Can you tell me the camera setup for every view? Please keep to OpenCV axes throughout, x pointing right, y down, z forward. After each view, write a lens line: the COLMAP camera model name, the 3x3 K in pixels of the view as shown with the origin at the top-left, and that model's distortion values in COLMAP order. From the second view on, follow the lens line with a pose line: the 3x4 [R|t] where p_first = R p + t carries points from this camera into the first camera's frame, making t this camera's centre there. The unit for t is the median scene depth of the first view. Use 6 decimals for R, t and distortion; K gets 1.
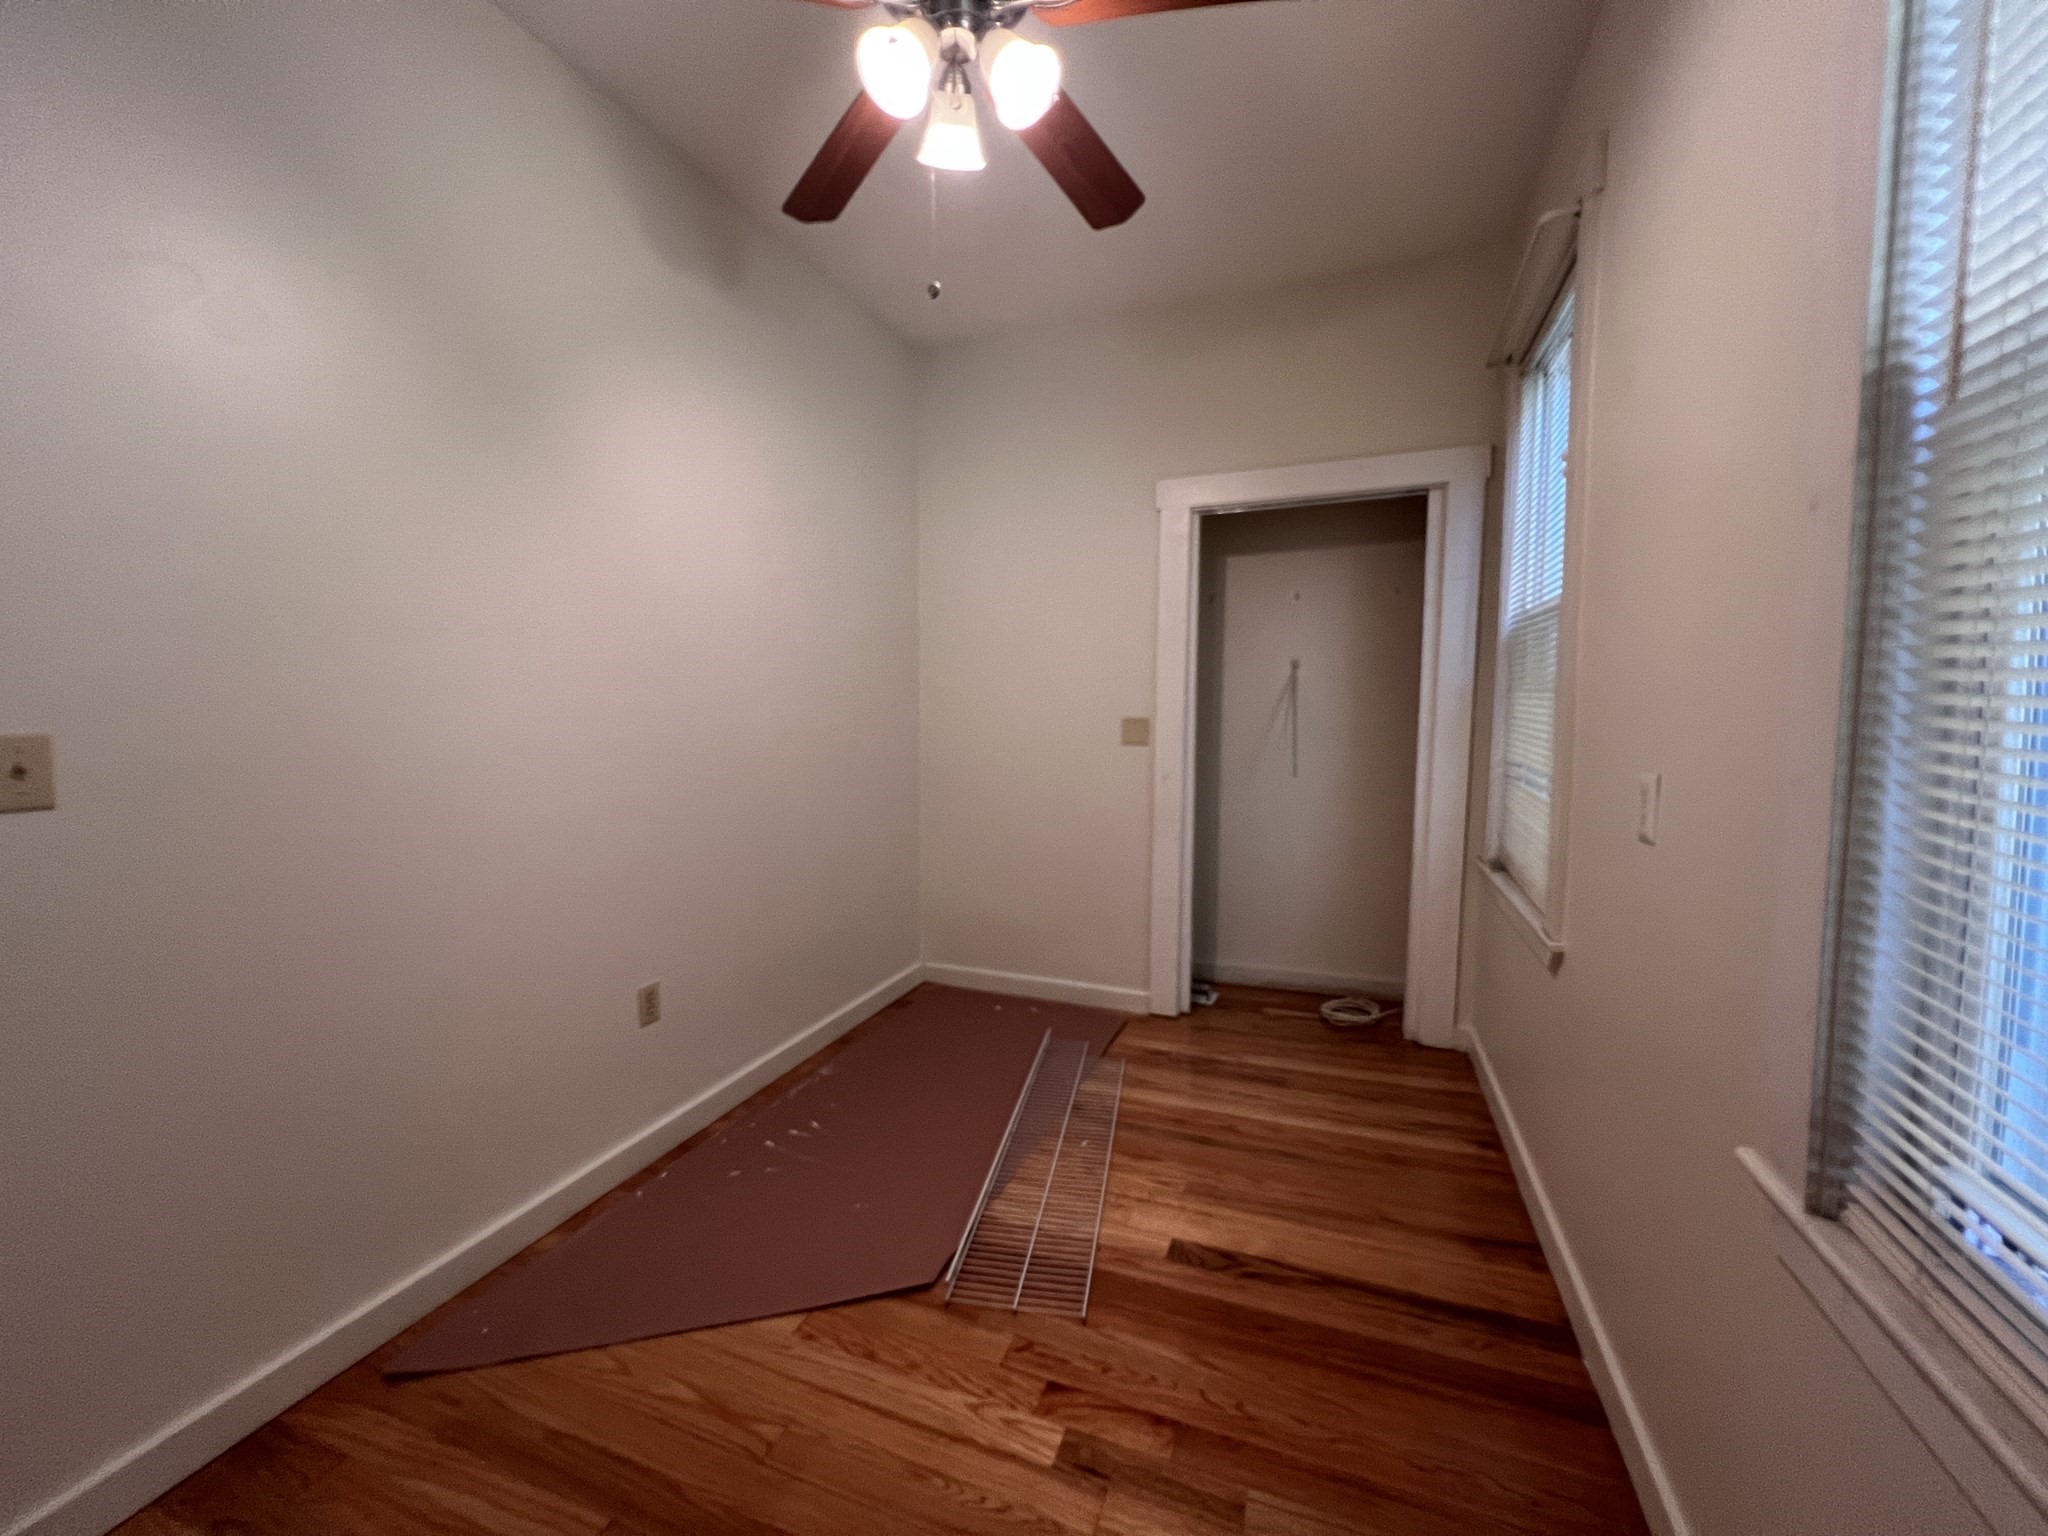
lens RADIAL K [[814.1, 0, 1030.8], [0, 814.1, 768.6], [0, 0, 1]] dist [-0.001682, -0.000413]
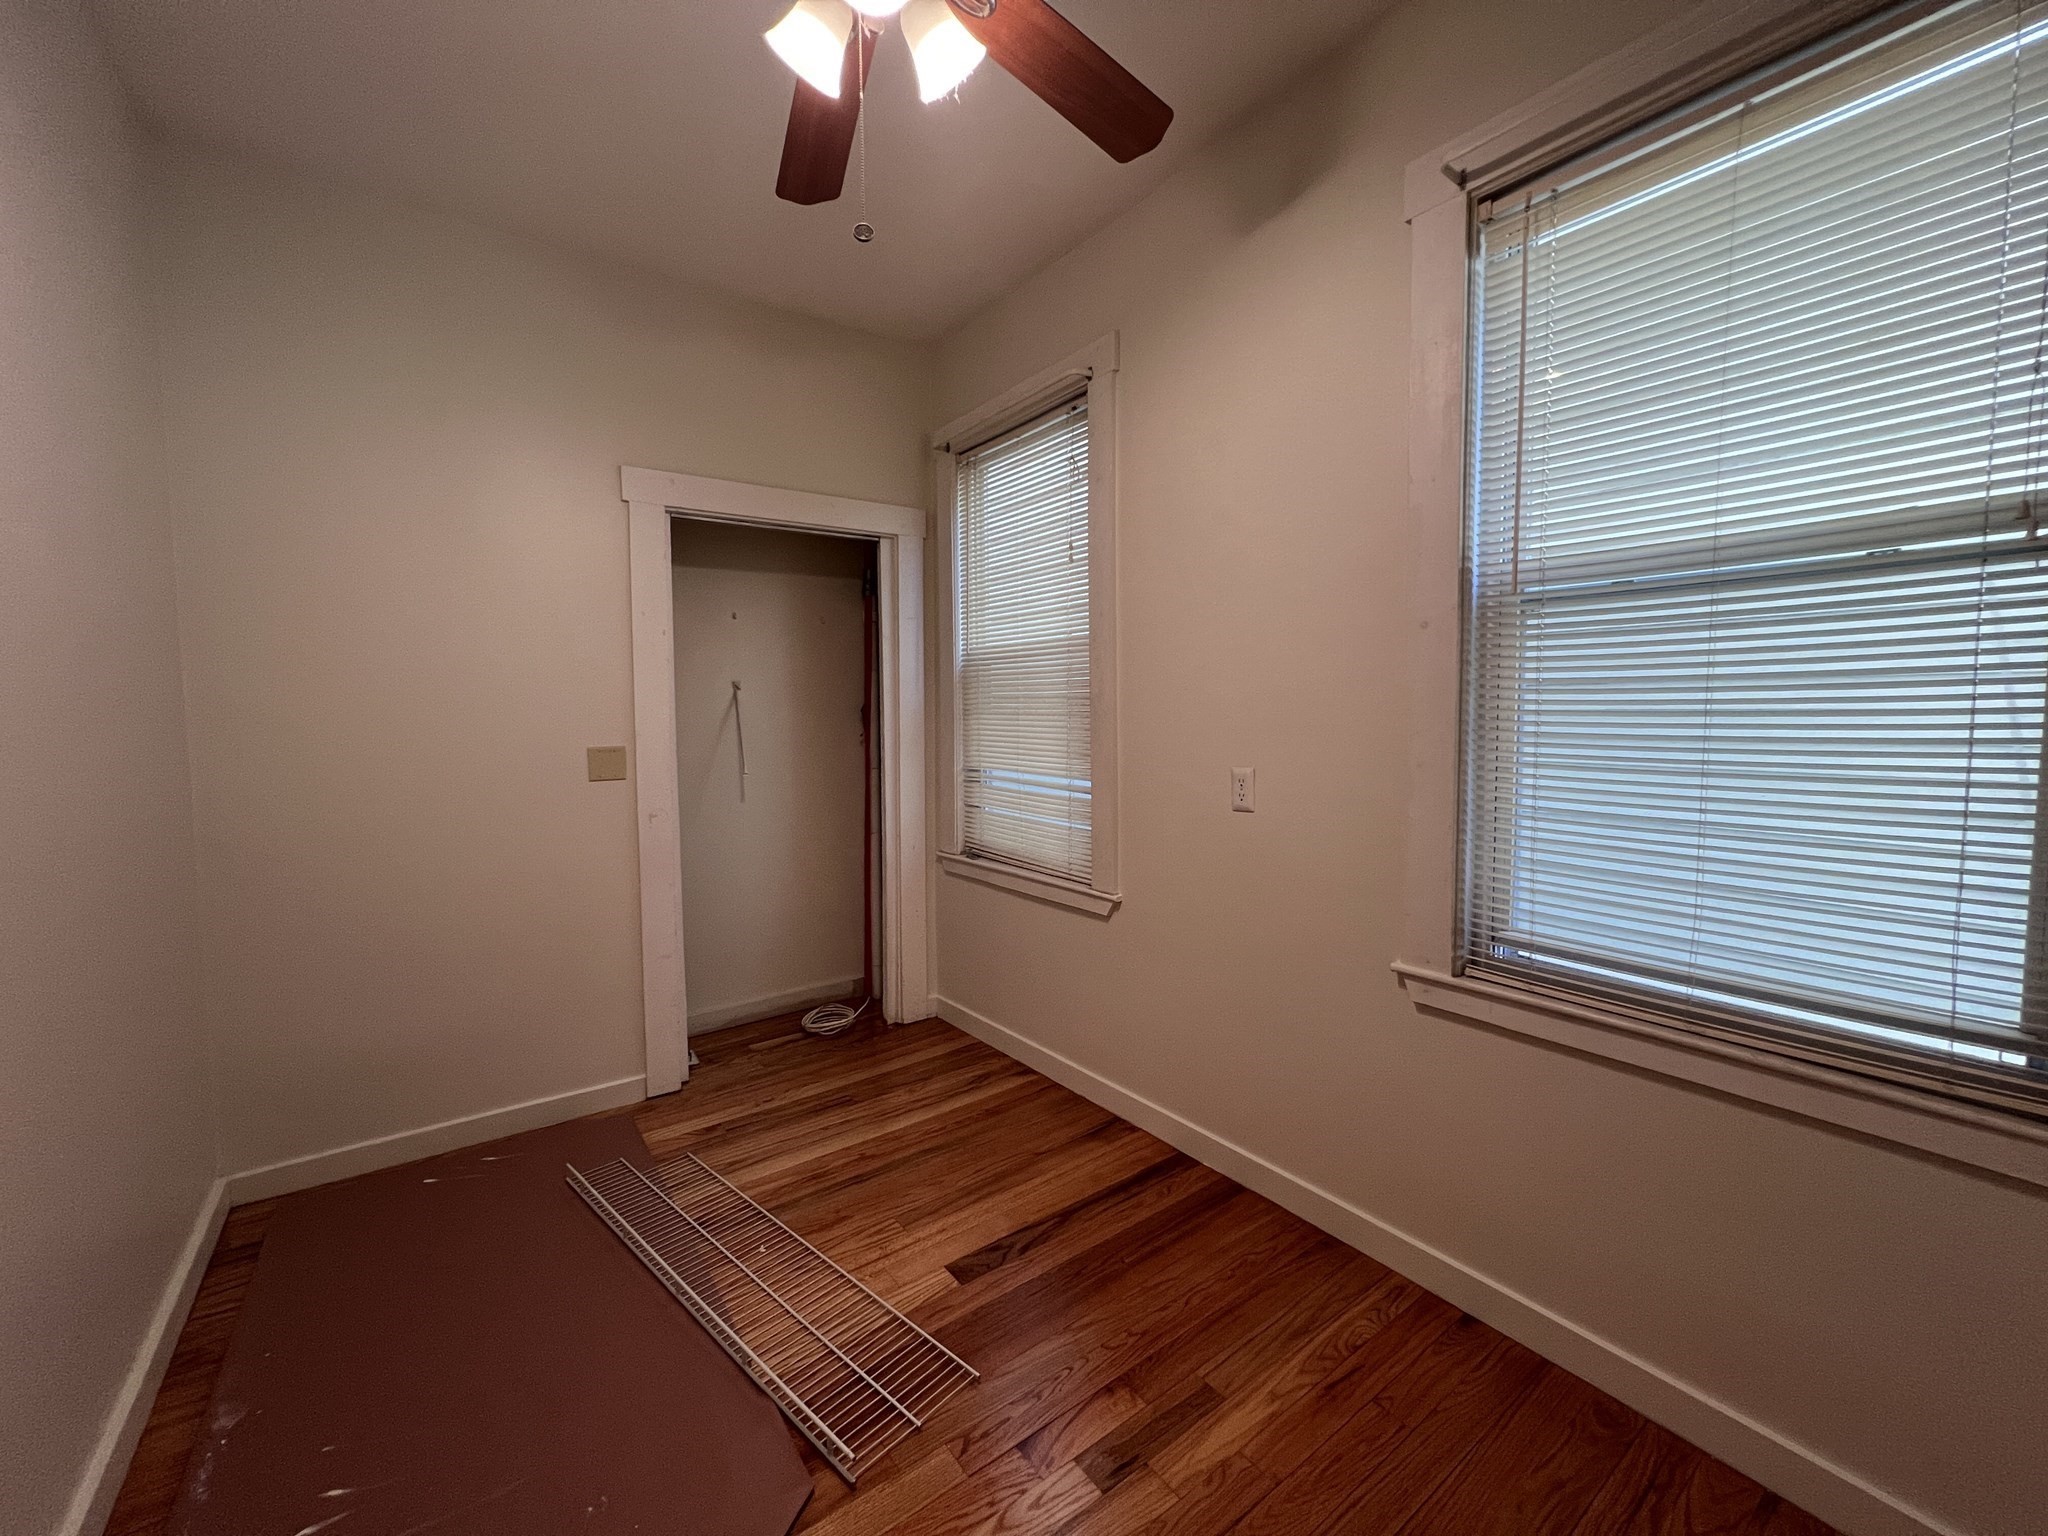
lens RADIAL K [[814.1, 0, 1030.8], [0, 814.1, 768.6], [0, 0, 1]] dist [-0.001682, -0.000413]
pose [[0.534303, -0.059570, 0.843192, -0.464509], [0.078733, 0.996684, 0.020523, -0.033495], [-0.841618, 0.055422, 0.537221, 0.278866]]
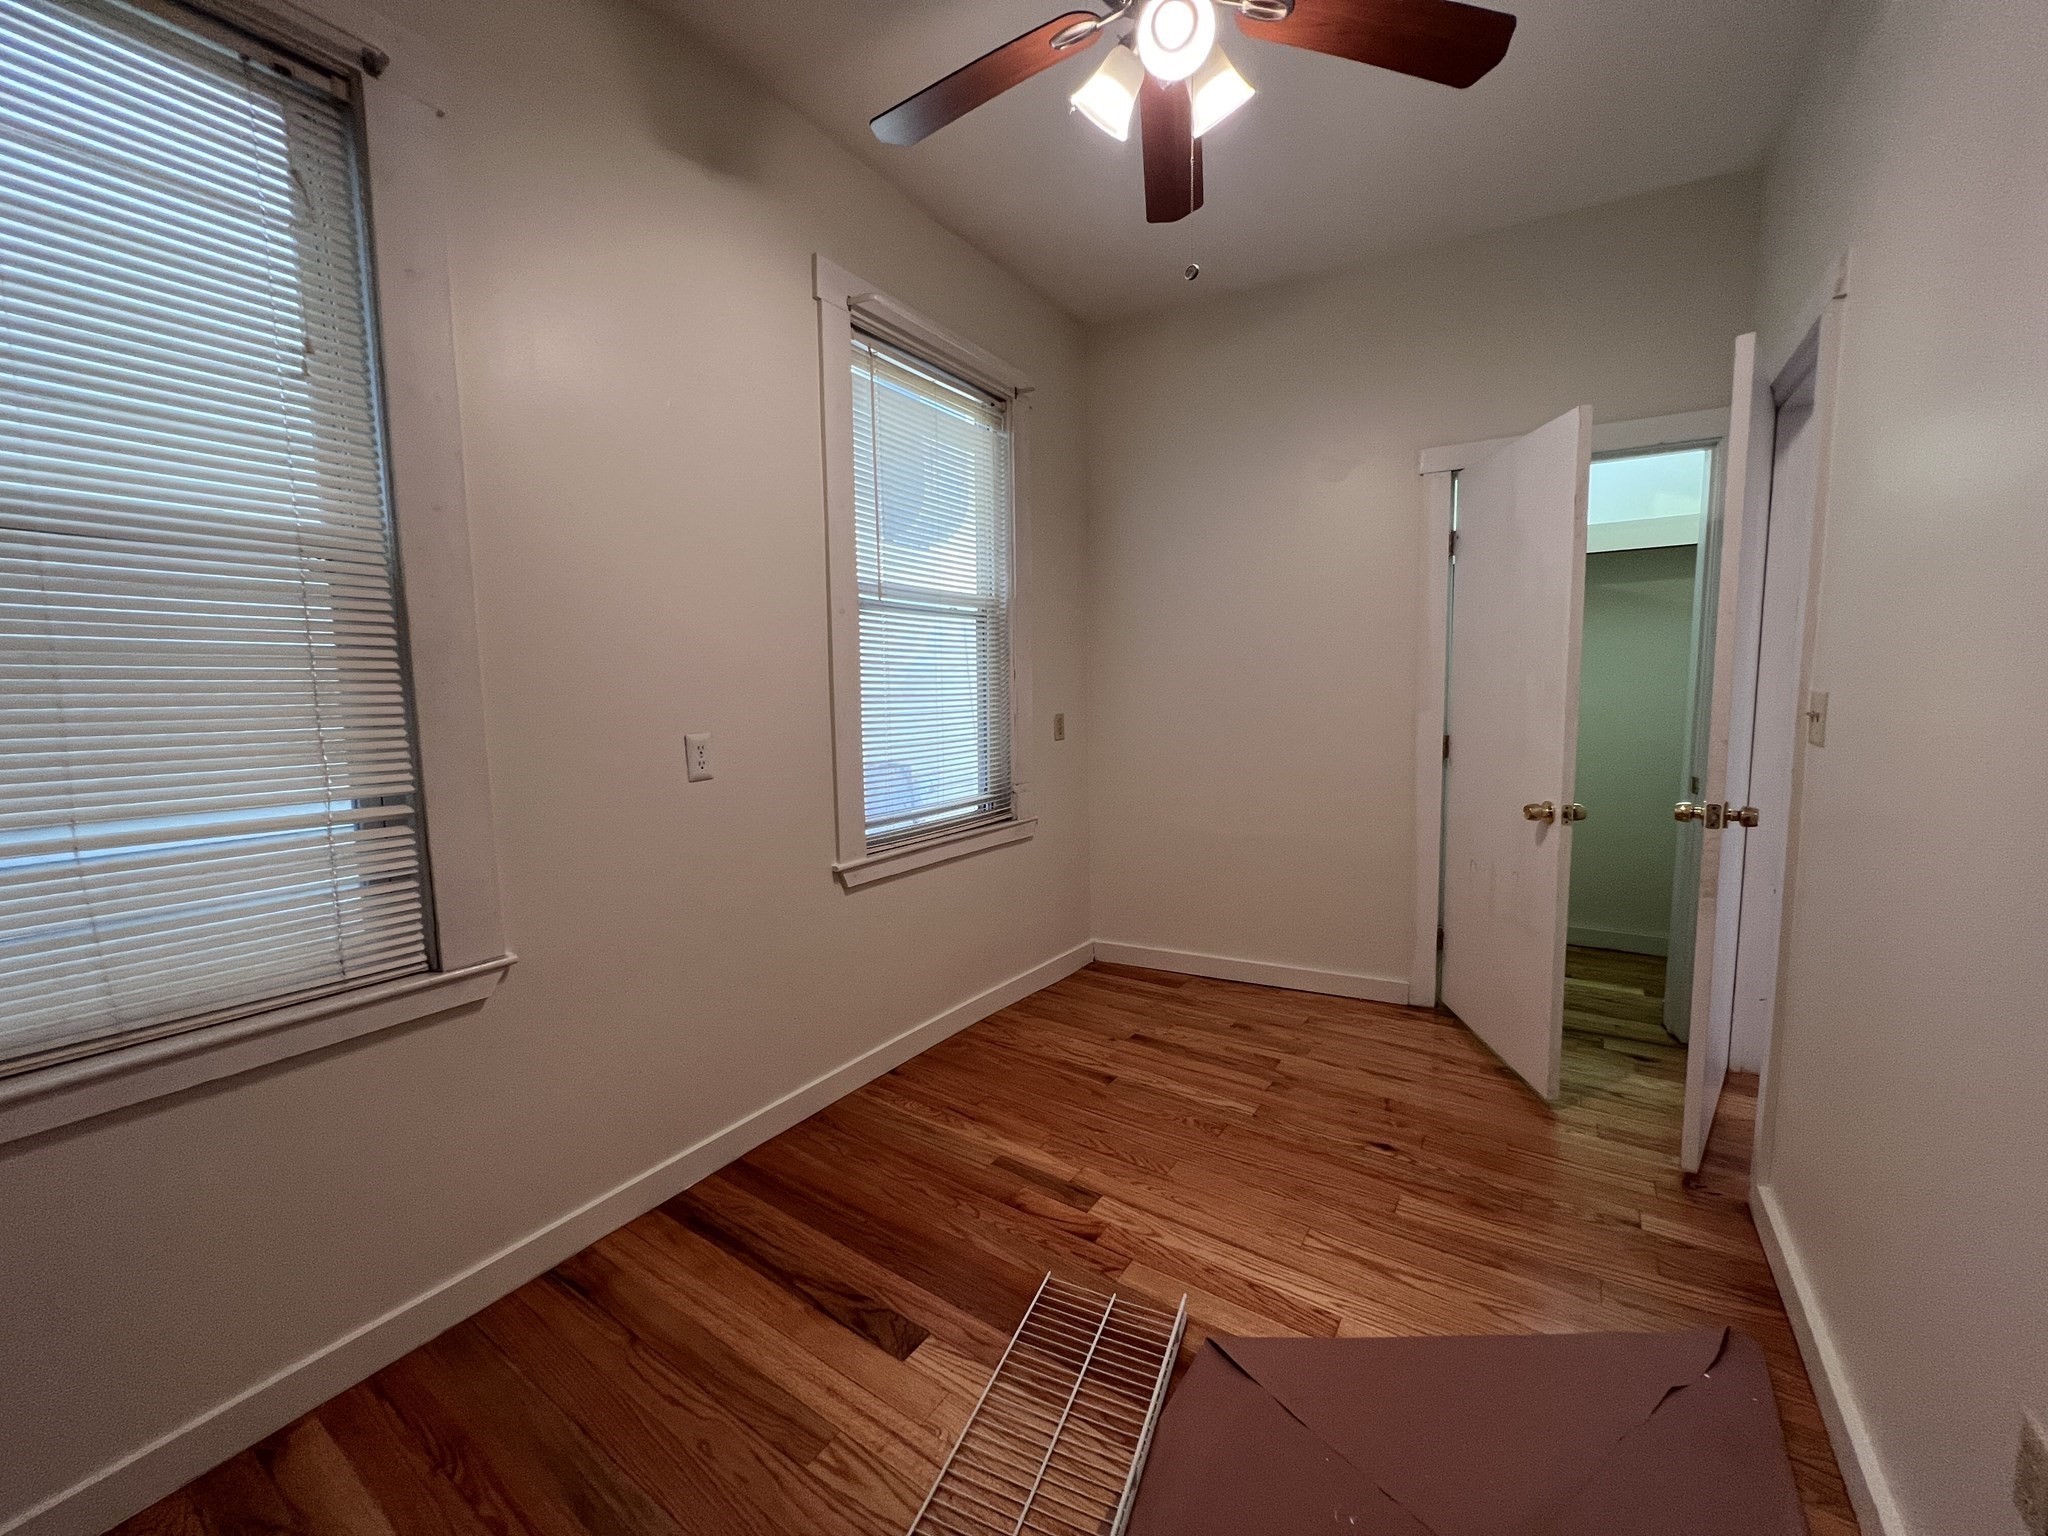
lens RADIAL K [[813.0, 0, 1024.0], [0, 813.0, 768.0], [0, 0, 1]] dist [-0.001049, 0.000111]
pose [[-0.973027, -0.008335, 0.230539, -0.097233], [0.036750, 0.980984, 0.190577, -0.111807], [-0.227743, 0.193909, -0.954218, 1.313459]]
